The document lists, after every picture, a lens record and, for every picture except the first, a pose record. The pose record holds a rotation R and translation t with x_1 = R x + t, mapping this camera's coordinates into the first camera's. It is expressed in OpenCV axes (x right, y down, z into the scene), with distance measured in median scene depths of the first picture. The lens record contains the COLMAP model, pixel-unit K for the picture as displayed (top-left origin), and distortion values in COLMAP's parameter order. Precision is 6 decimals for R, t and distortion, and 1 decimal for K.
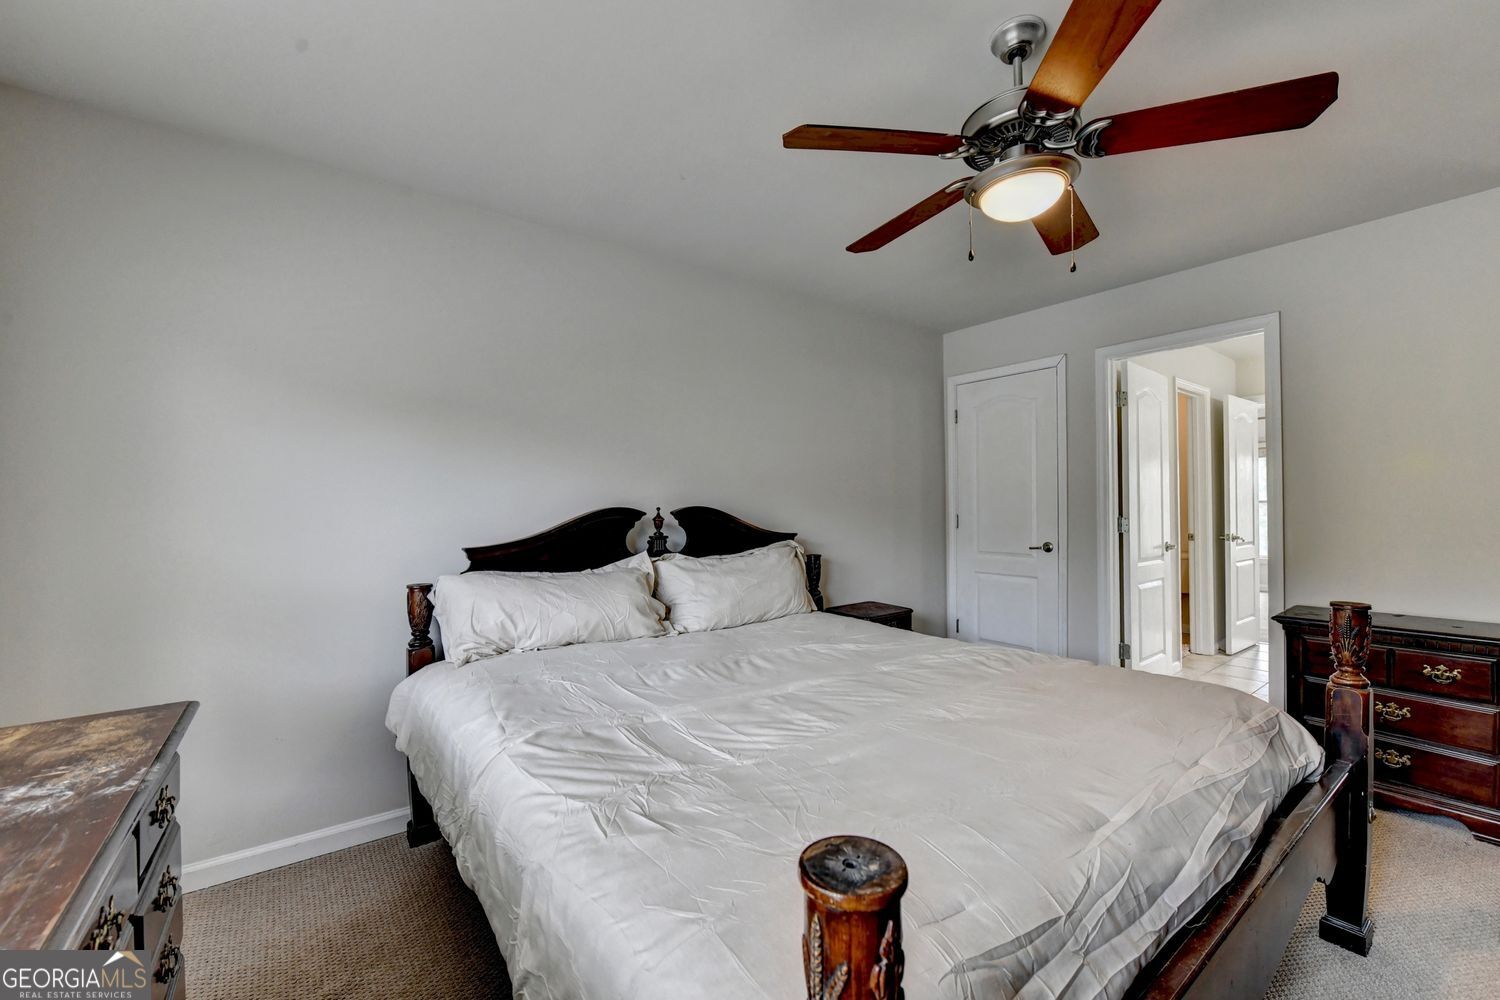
lens RADIAL K [[608.7, 0, 745.3], [0, 608.7, 506.6], [0, 0, 1]] dist [-0.009096, -0.000243]
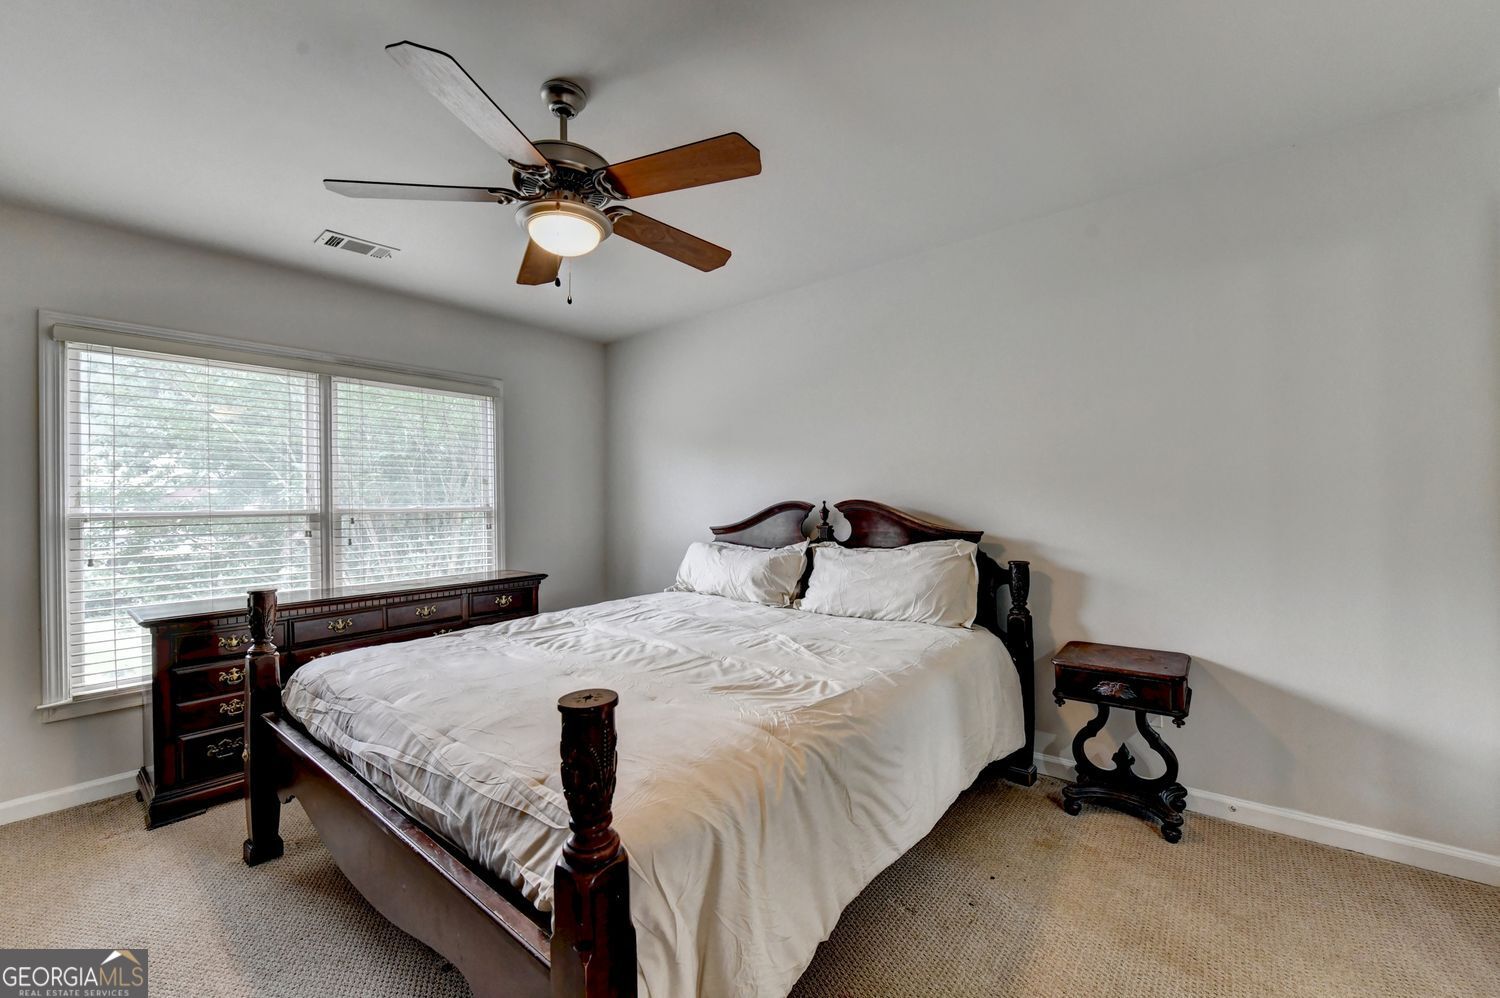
lens RADIAL K [[594.1, 0, 756.9], [0, 594.1, 501.2], [0, 0, 1]] dist [-0.007908, -0.000486]
pose [[0.250737, 0.003685, -0.968048, 0.907866], [0.010126, 0.999928, 0.006429, -0.006641], [0.968002, -0.011414, 0.250681, 0.596455]]
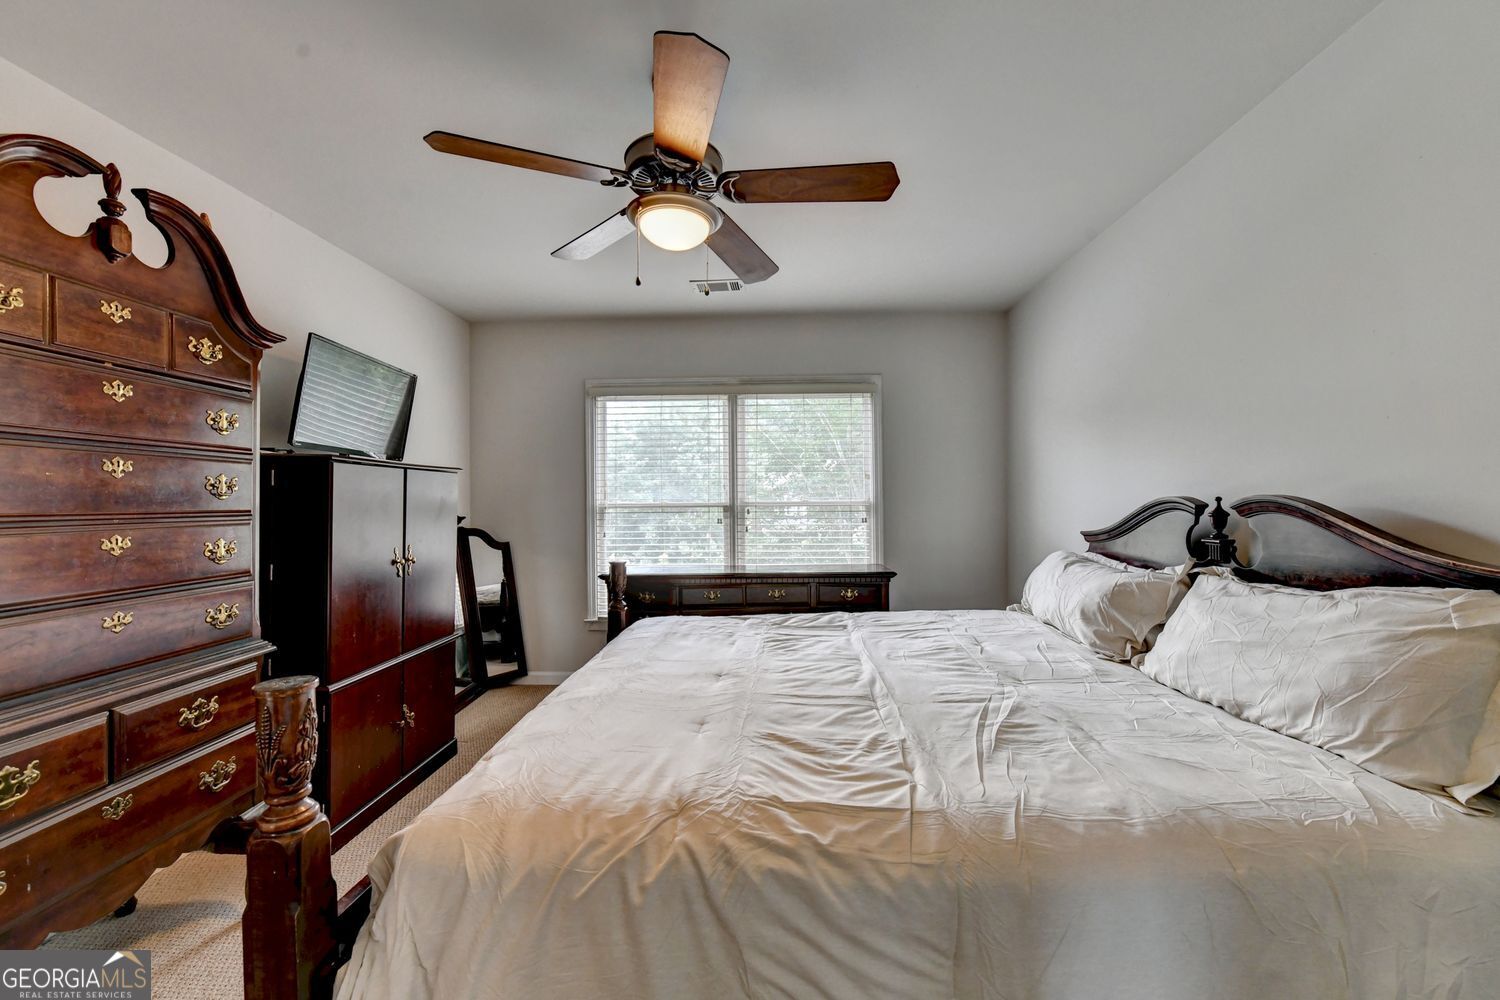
lens RADIAL K [[594.1, 0, 756.9], [0, 594.1, 502.2], [0, 0, 1]] dist [-0.007908, -0.000486]
pose [[-0.619119, 0.017328, -0.785106, 0.689278], [0.013647, 0.999843, 0.011305, -0.007398], [0.785178, -0.003715, -0.619259, 1.003404]]
